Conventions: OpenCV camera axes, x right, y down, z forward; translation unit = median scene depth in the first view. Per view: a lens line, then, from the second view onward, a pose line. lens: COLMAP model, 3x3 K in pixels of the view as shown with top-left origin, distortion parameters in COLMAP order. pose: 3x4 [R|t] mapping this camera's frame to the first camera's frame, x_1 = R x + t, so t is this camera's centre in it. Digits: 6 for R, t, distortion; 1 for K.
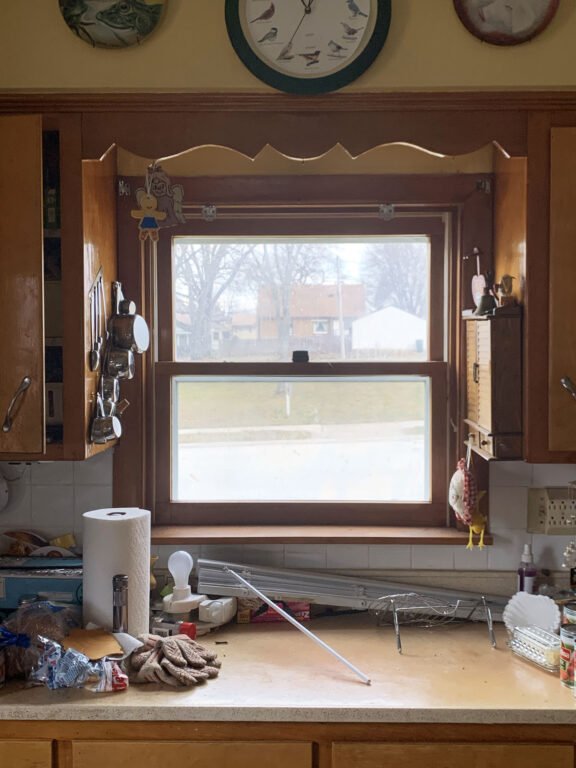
lens RADIAL K [[910.9, 0, 289.8], [0, 910.9, 383.0], [0, 0, 1]] dist [0.055511, 0.000000]
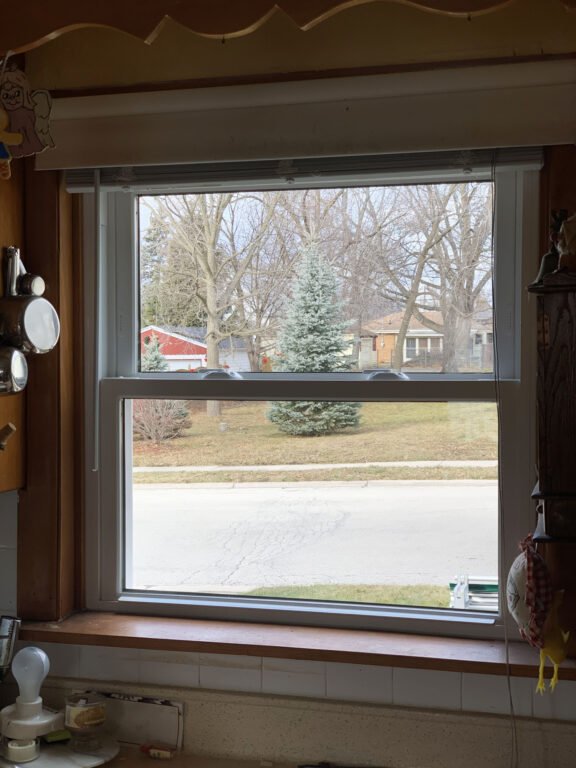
lens RADIAL K [[1167.6, 0, 287.3], [0, 1167.6, 385.7], [0, 0, 1]] dist [0.050647, 0.000000]
pose [[0.965563, 0.007829, -0.260051, 0.238056], [-0.011046, 0.999879, -0.010914, -0.001813], [0.259934, 0.013411, 0.965533, 0.229173]]
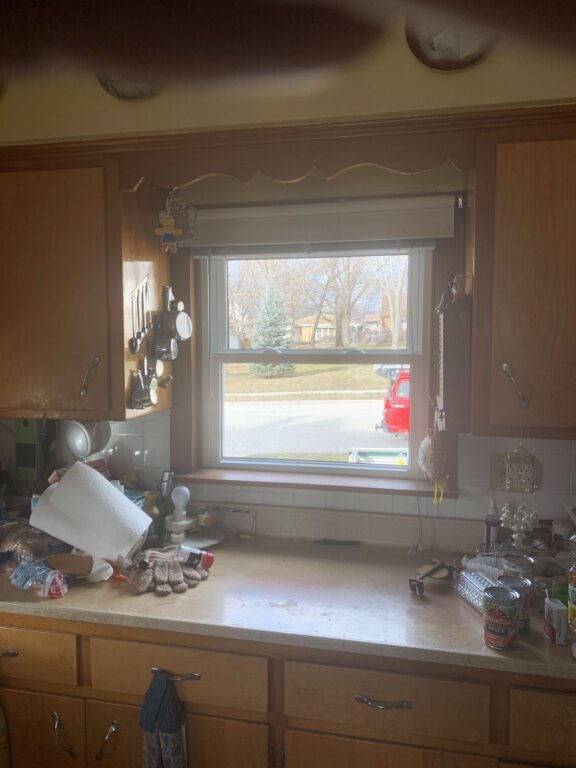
lens RADIAL K [[592.1, 0, 291.7], [0, 592.1, 380.8], [0, 0, 1]] dist [0.047699, -0.025511]
pose [[0.980154, 0.016677, -0.197537, 0.165394], [-0.009638, 0.999286, 0.036544, -0.006857], [0.198005, -0.033914, 0.979614, 0.190324]]
